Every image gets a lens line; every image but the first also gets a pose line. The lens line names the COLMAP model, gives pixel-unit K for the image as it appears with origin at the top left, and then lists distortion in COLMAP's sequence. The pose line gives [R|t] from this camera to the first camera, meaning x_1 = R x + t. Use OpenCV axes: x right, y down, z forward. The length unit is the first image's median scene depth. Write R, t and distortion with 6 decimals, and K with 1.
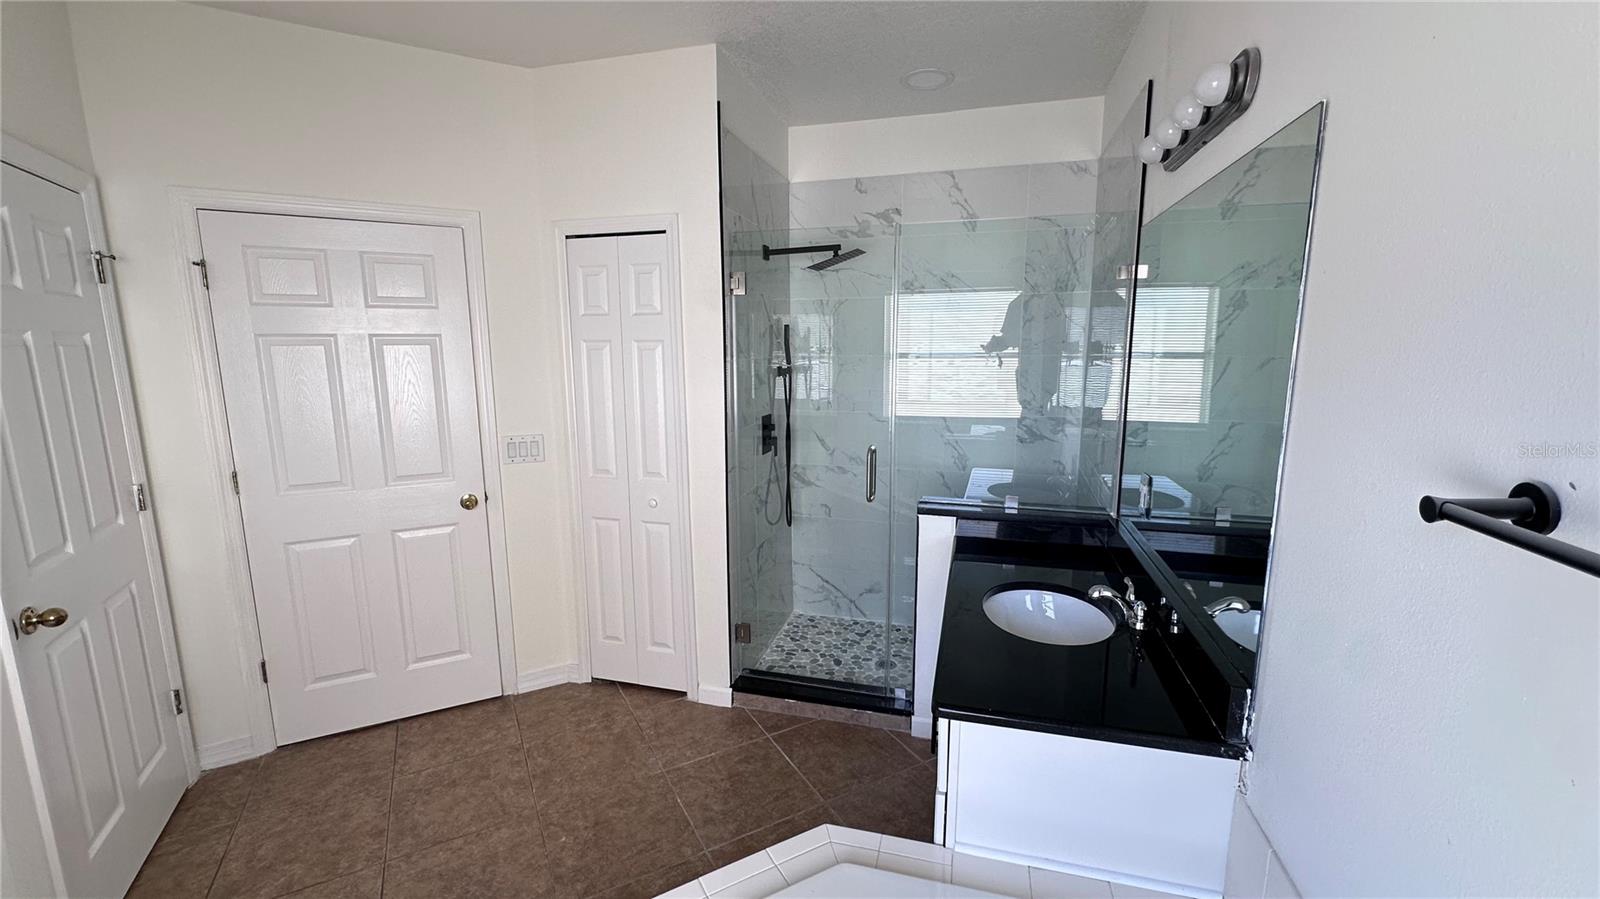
lens RADIAL K [[643.8, 0, 800.0], [0, 643.8, 449.5], [0, 0, 1]] dist [-0.009432, 0.000051]
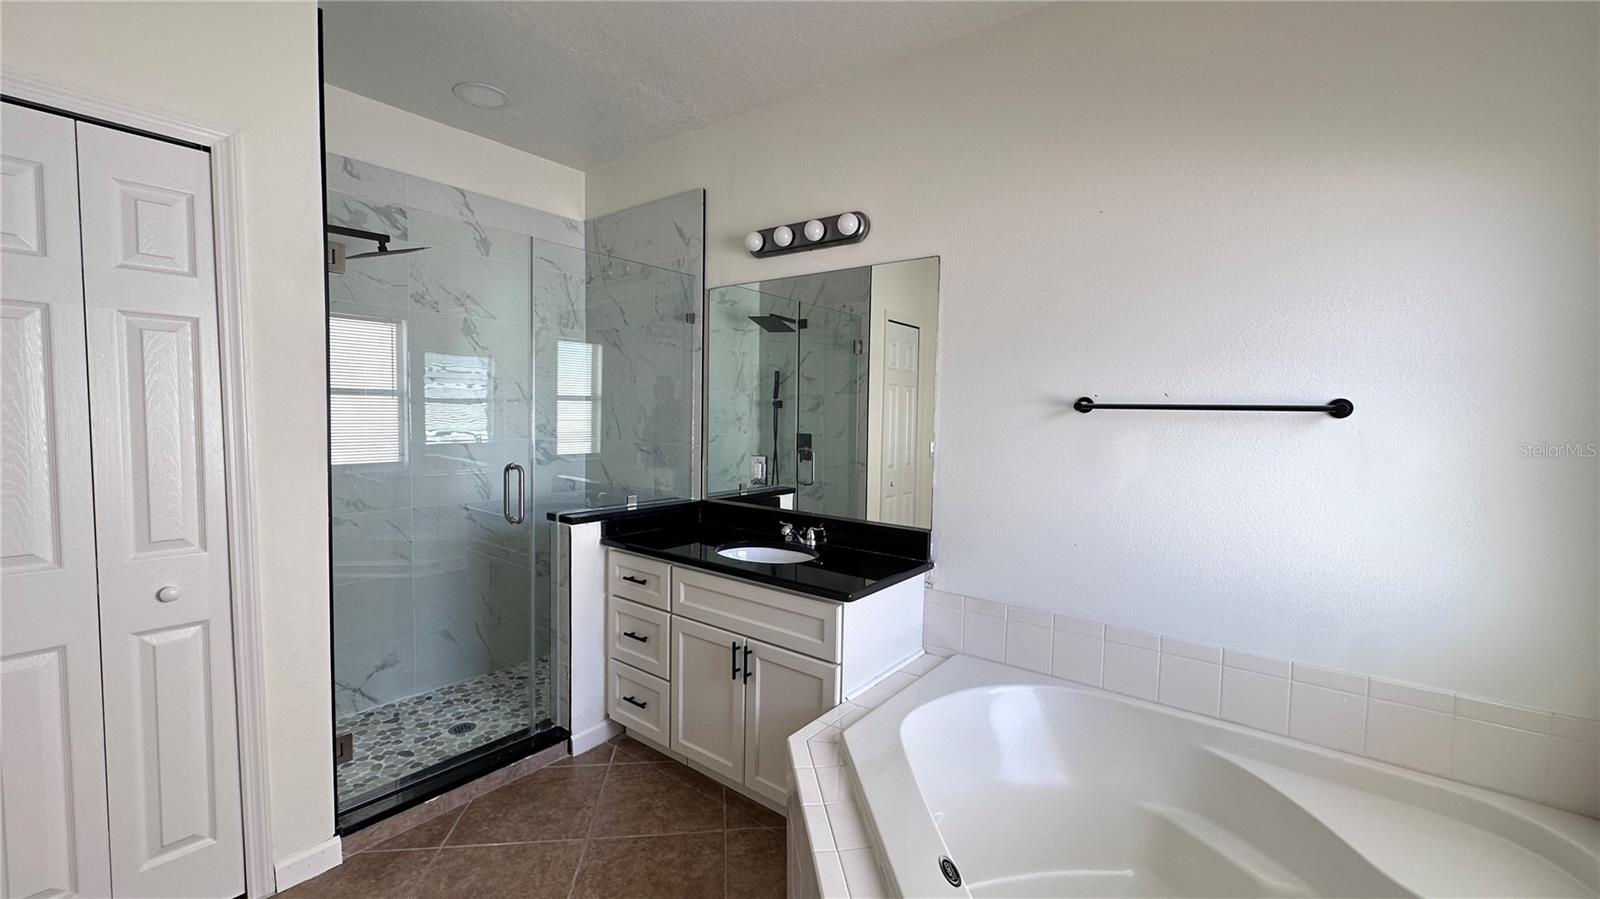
lens RADIAL K [[642.2, 0, 800.0], [0, 642.2, 449.5], [0, 0, 1]] dist [-0.001870, 0.000036]
pose [[0.377047, -0.042074, 0.925238, -0.515752], [0.129439, 0.991558, -0.007659, 0.030705], [-0.917105, 0.122650, 0.379310, 0.228645]]
